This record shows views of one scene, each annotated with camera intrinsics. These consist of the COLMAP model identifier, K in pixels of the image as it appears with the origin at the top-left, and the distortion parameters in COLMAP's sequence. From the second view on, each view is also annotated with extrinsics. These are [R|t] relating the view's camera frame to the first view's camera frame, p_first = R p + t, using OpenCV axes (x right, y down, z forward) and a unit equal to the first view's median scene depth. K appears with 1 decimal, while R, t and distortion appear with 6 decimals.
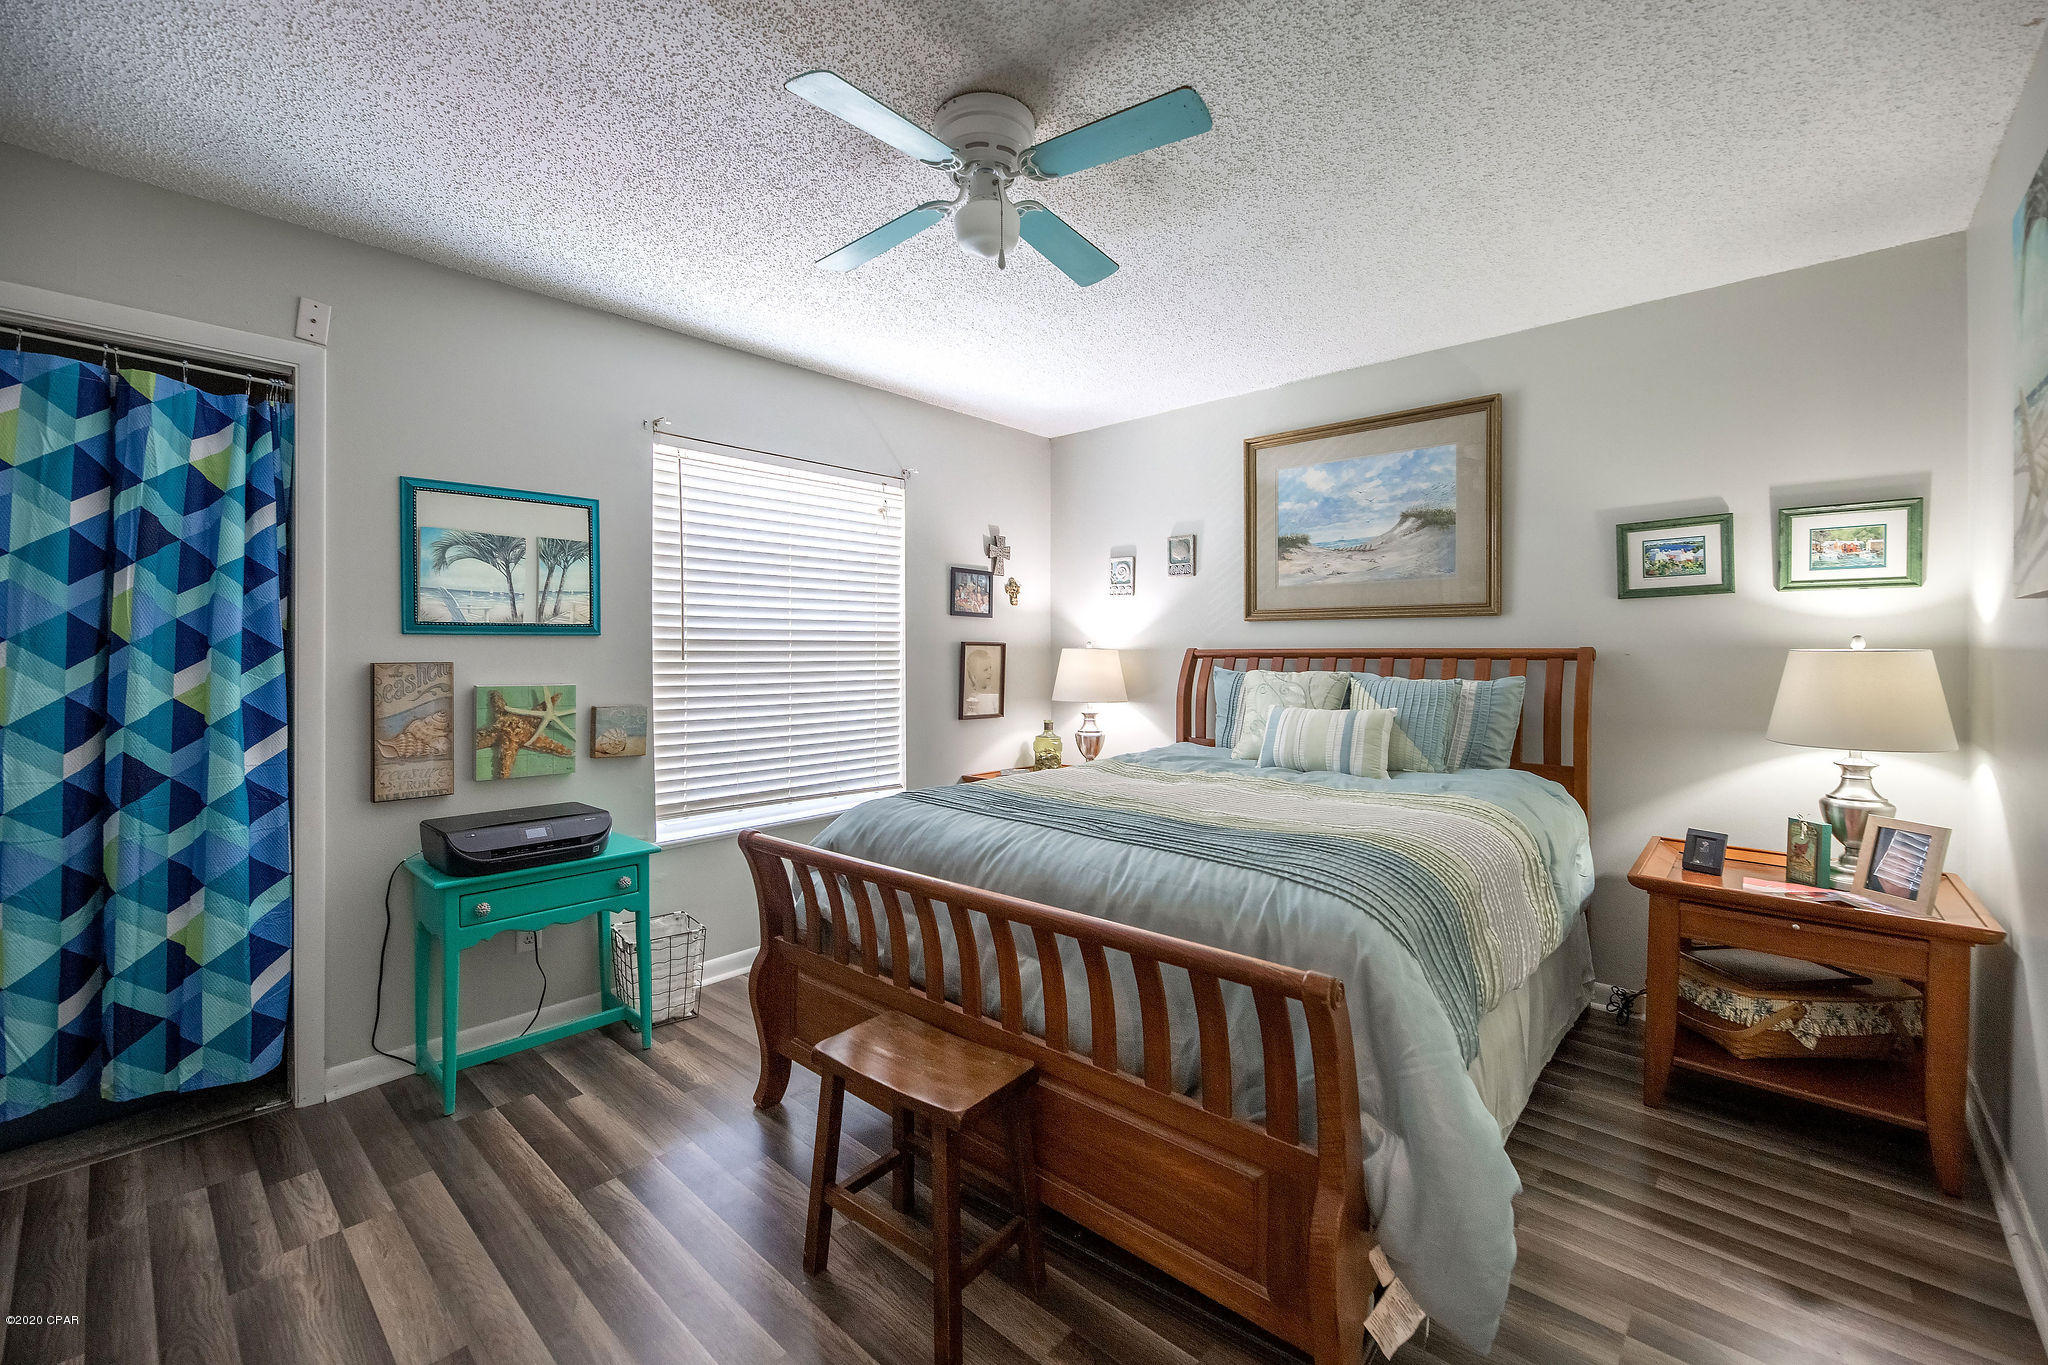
lens RADIAL K [[840.2, 0, 1024.0], [0, 840.2, 682.5], [0, 0, 1]] dist [-0.000810, -0.000201]
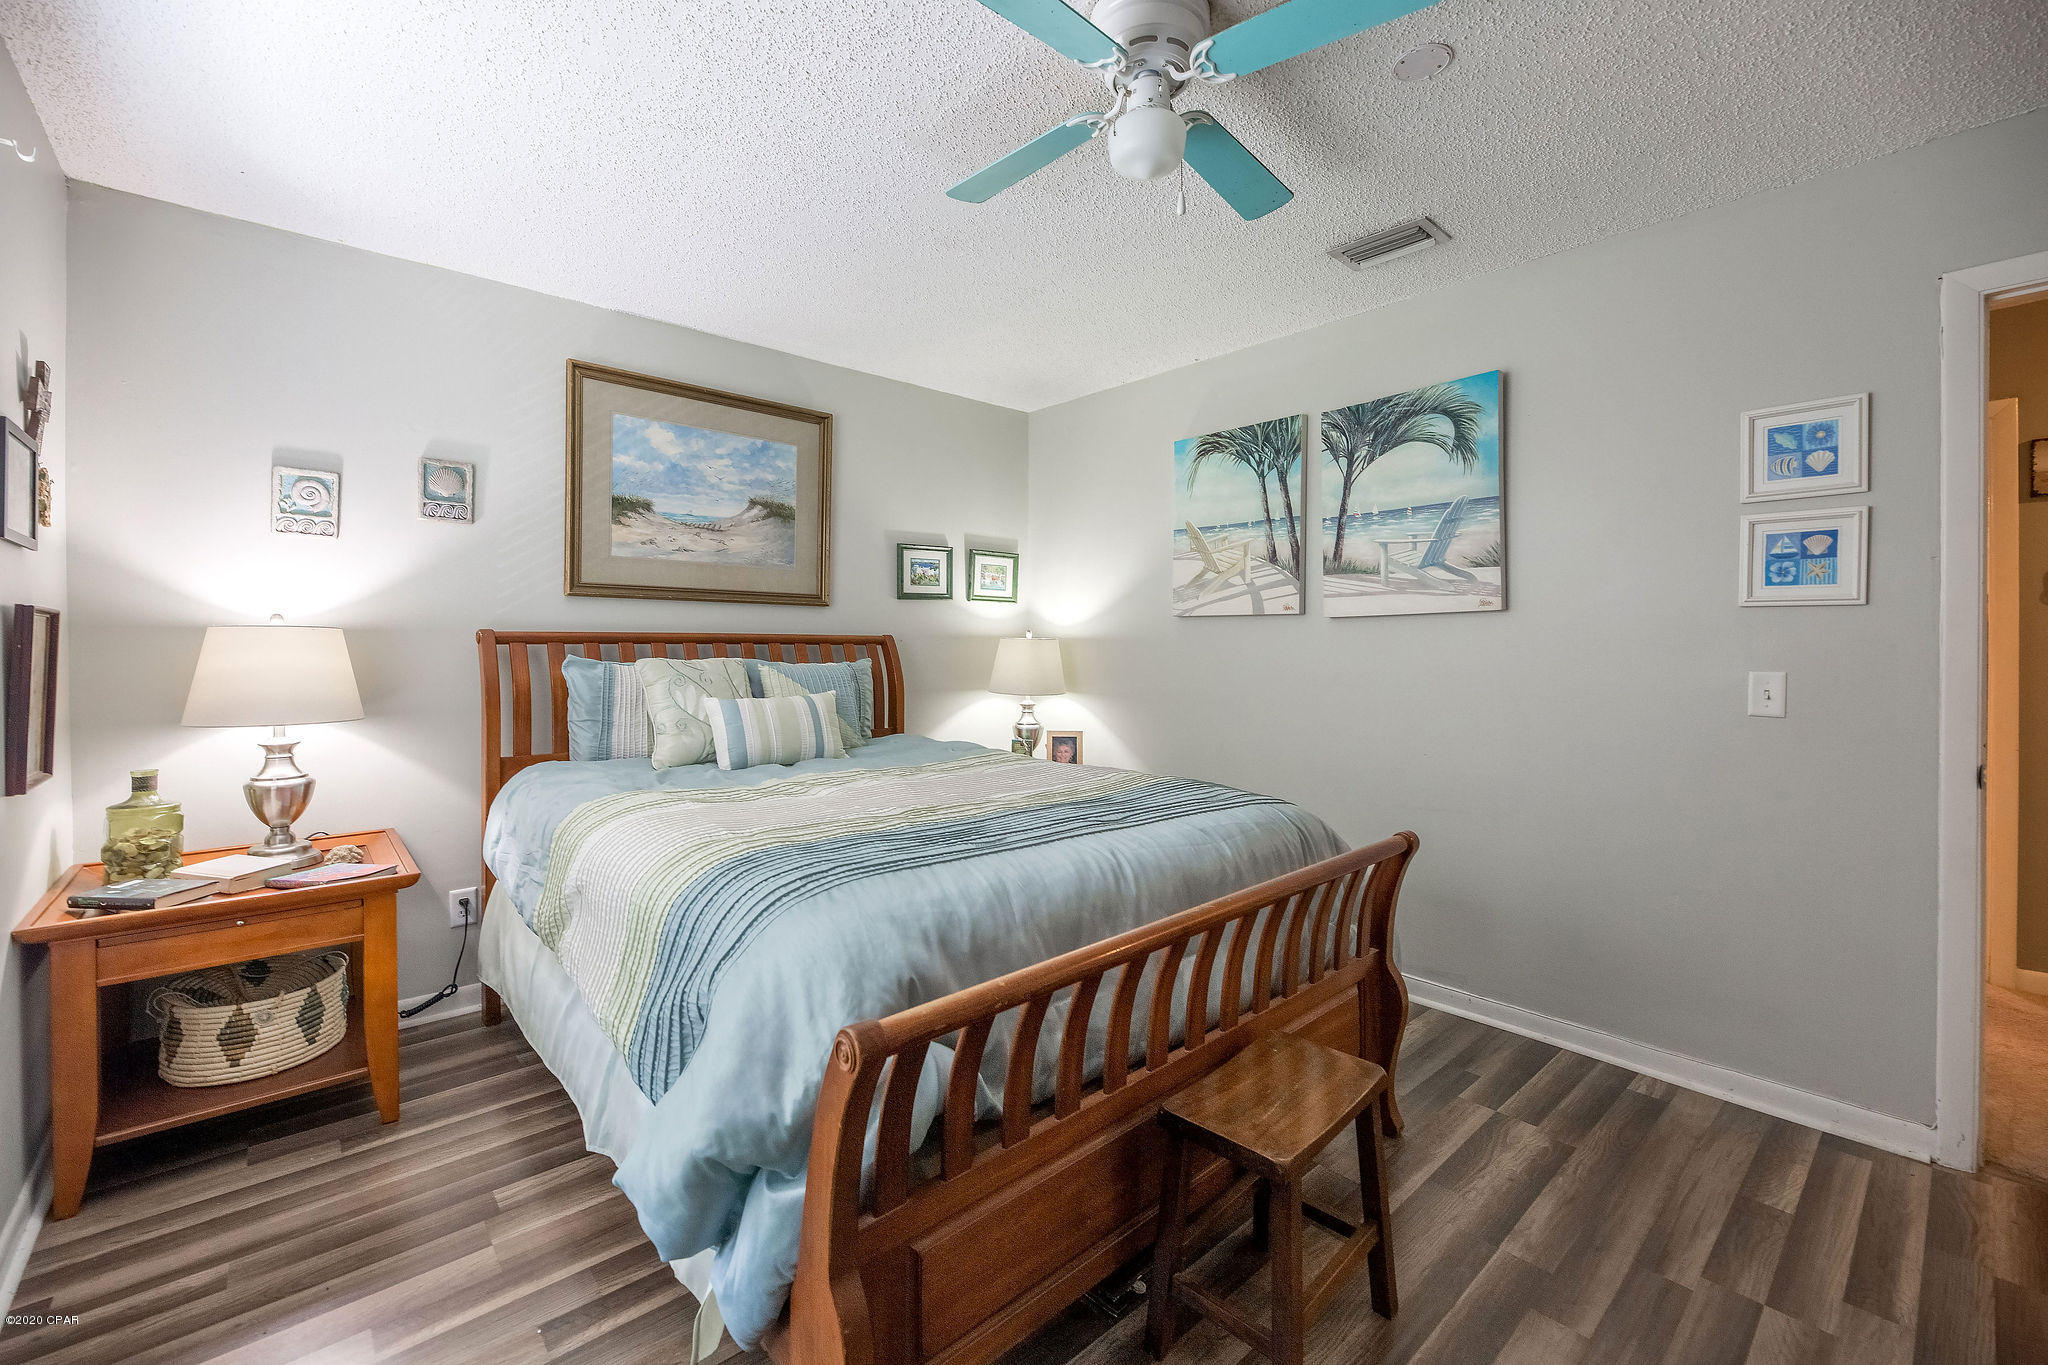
lens RADIAL K [[857.5, 0, 1030.7], [0, 857.5, 652.8], [0, 0, 1]] dist [-0.000117, -0.000136]
pose [[0.090687, -0.011869, 0.995809, -0.537793], [0.028821, 0.999541, 0.009289, -0.018084], [-0.995462, 0.027857, 0.090988, 0.575464]]
